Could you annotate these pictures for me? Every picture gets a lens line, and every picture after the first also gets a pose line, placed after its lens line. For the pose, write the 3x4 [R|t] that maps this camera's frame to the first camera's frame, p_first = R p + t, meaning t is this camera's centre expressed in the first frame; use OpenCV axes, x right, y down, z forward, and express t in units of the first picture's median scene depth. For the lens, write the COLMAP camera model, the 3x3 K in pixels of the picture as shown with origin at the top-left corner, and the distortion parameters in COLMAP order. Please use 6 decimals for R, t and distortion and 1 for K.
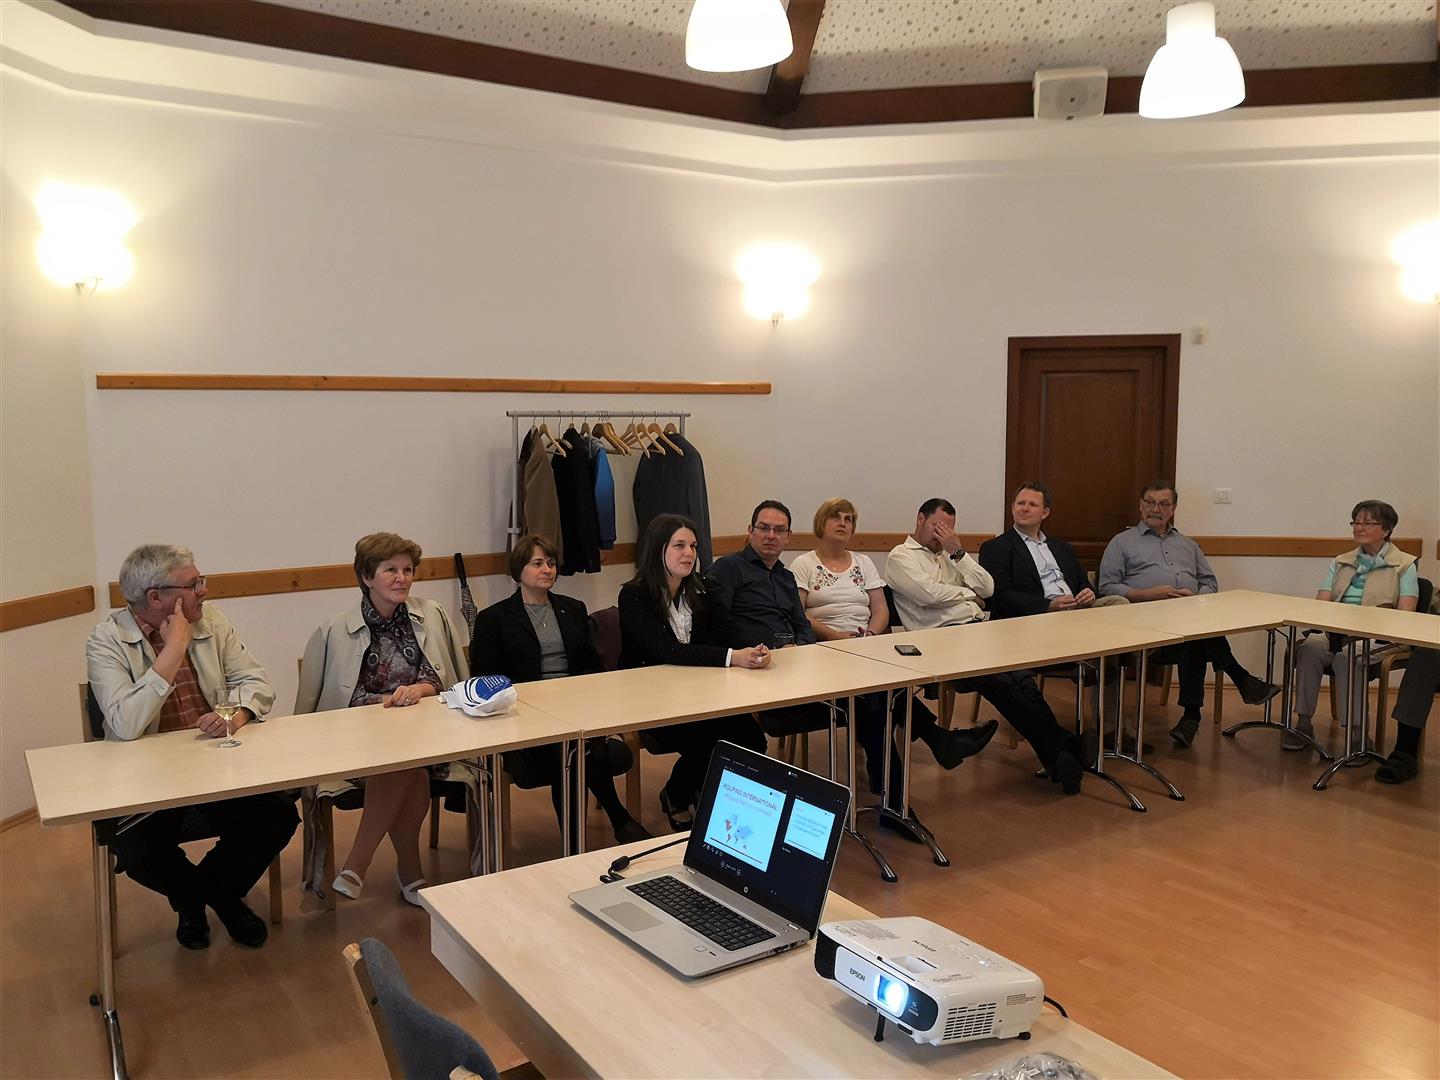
lens RADIAL K [[1202.4, 0, 720.0], [0, 1202.4, 540.0], [0, 0, 1]] dist [0.049264, -0.091441]
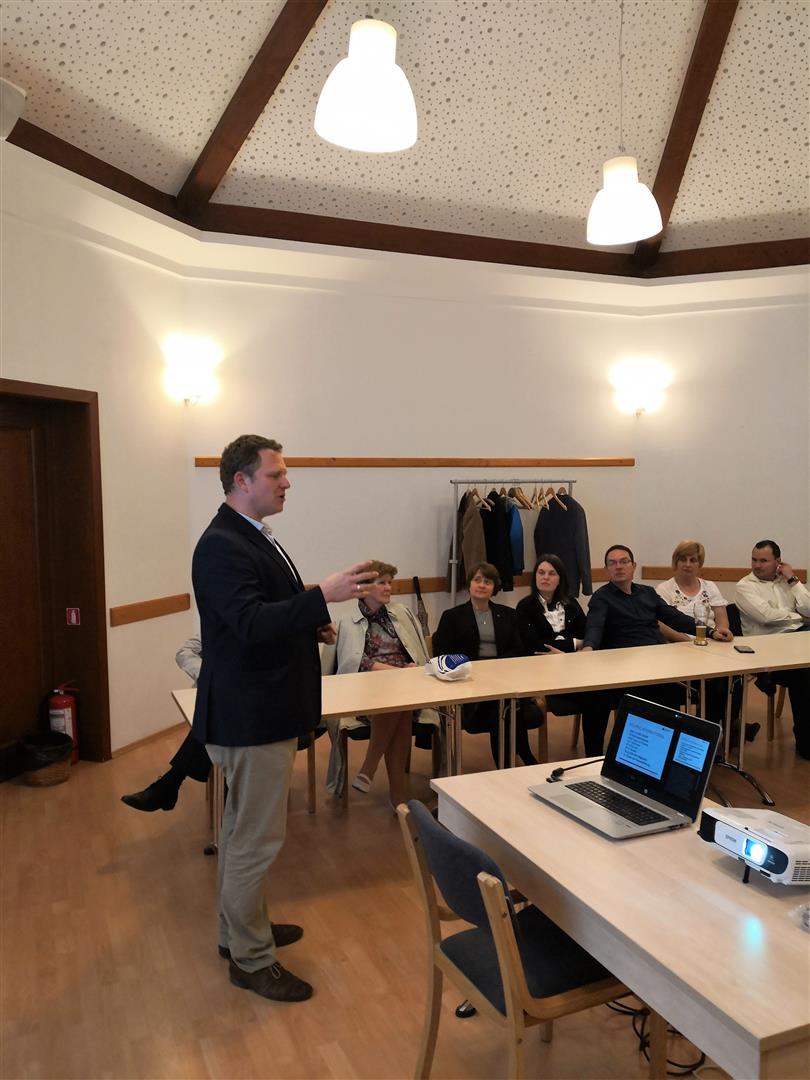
lens RADIAL K [[901.8, 0, 408.4], [0, 901.8, 553.9], [0, 0, 1]] dist [0.049264, -0.091441]
pose [[0.984365, 0.010060, -0.175855, -0.045523], [-0.014592, 0.999593, -0.024497, 0.014381], [0.175537, 0.026680, 0.984111, -0.111255]]
